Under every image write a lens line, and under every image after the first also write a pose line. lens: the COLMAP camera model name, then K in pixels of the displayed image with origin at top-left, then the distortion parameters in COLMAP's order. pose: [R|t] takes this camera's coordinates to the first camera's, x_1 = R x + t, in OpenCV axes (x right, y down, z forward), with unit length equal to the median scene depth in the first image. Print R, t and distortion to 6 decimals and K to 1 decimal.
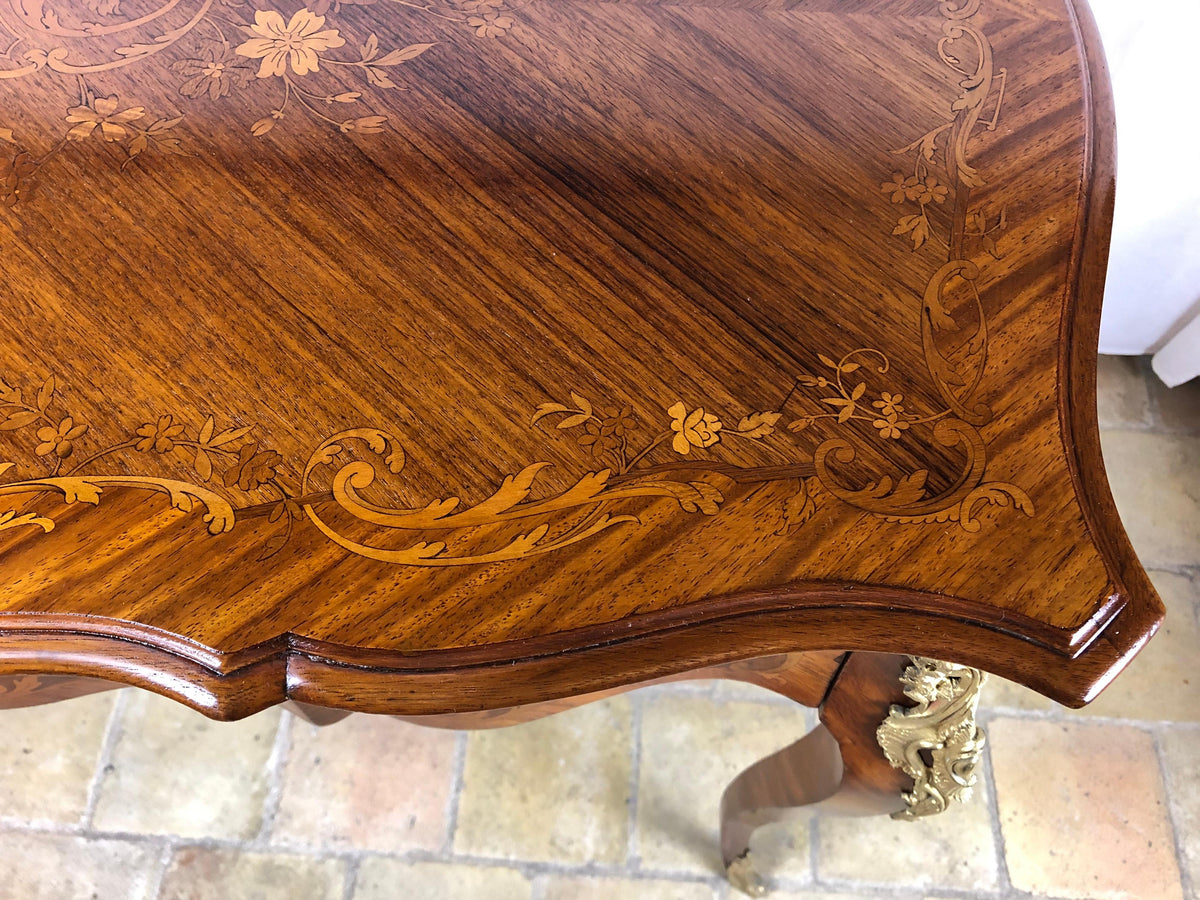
lens RADIAL K [[1030.7, 0, 593.0], [0, 1030.7, 447.8], [0, 0, 1]] dist [0.003488, -0.002992]
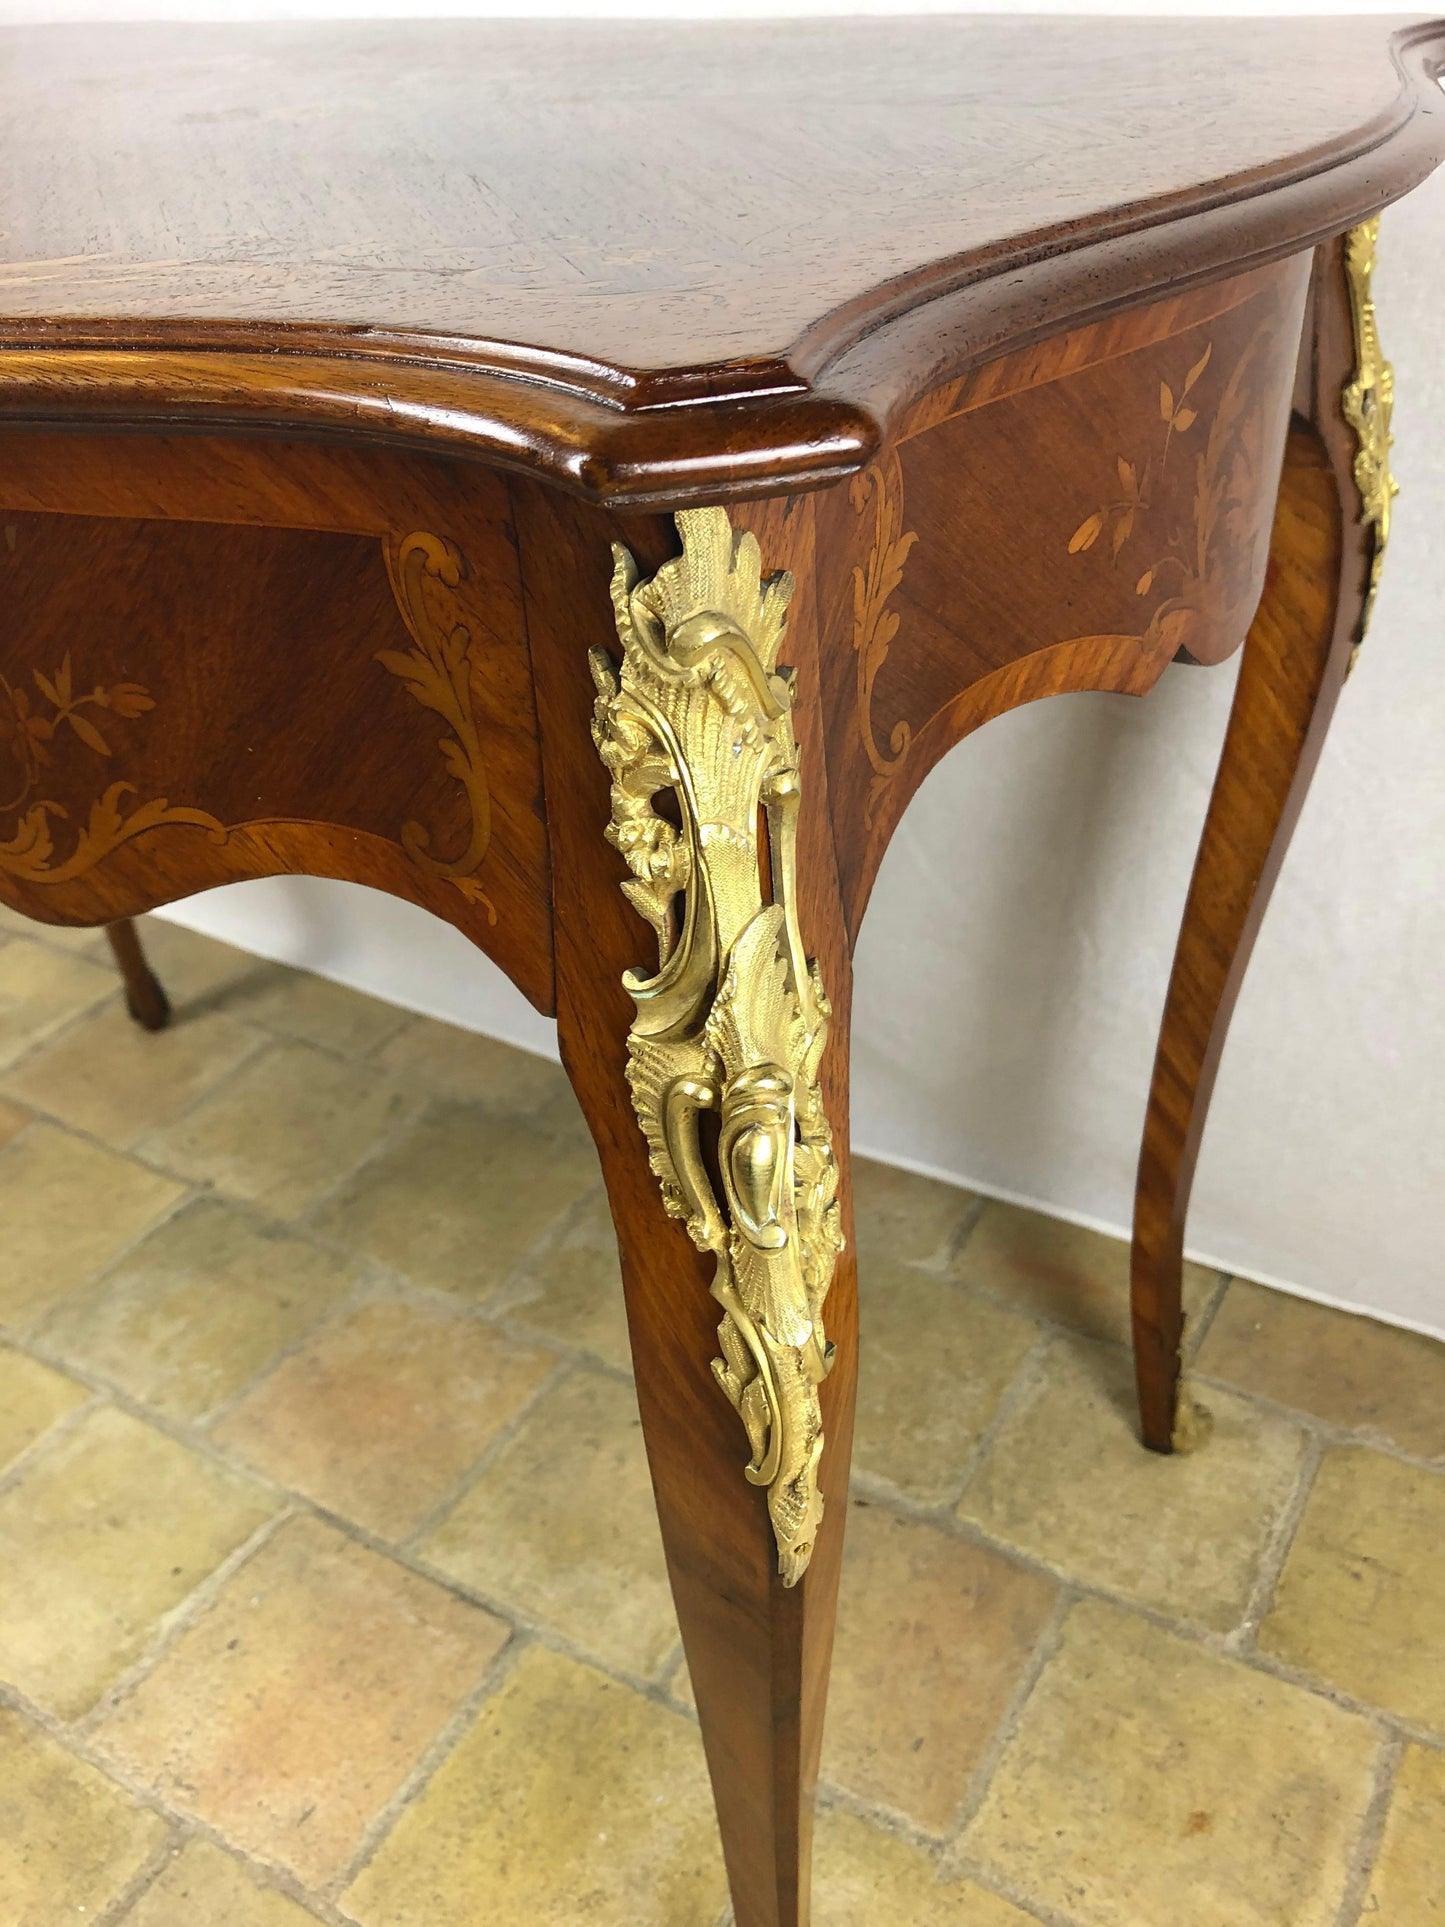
lens RADIAL K [[1655.1, 0, 714.8], [0, 1655.1, 938.0], [0, 0, 1]] dist [0.003488, -0.002992]
pose [[0.886379, 0.216583, -0.409175, 0.677026], [-0.374817, 0.854495, -0.359652, 0.531158], [0.271744, 0.472154, 0.838586, 0.338260]]
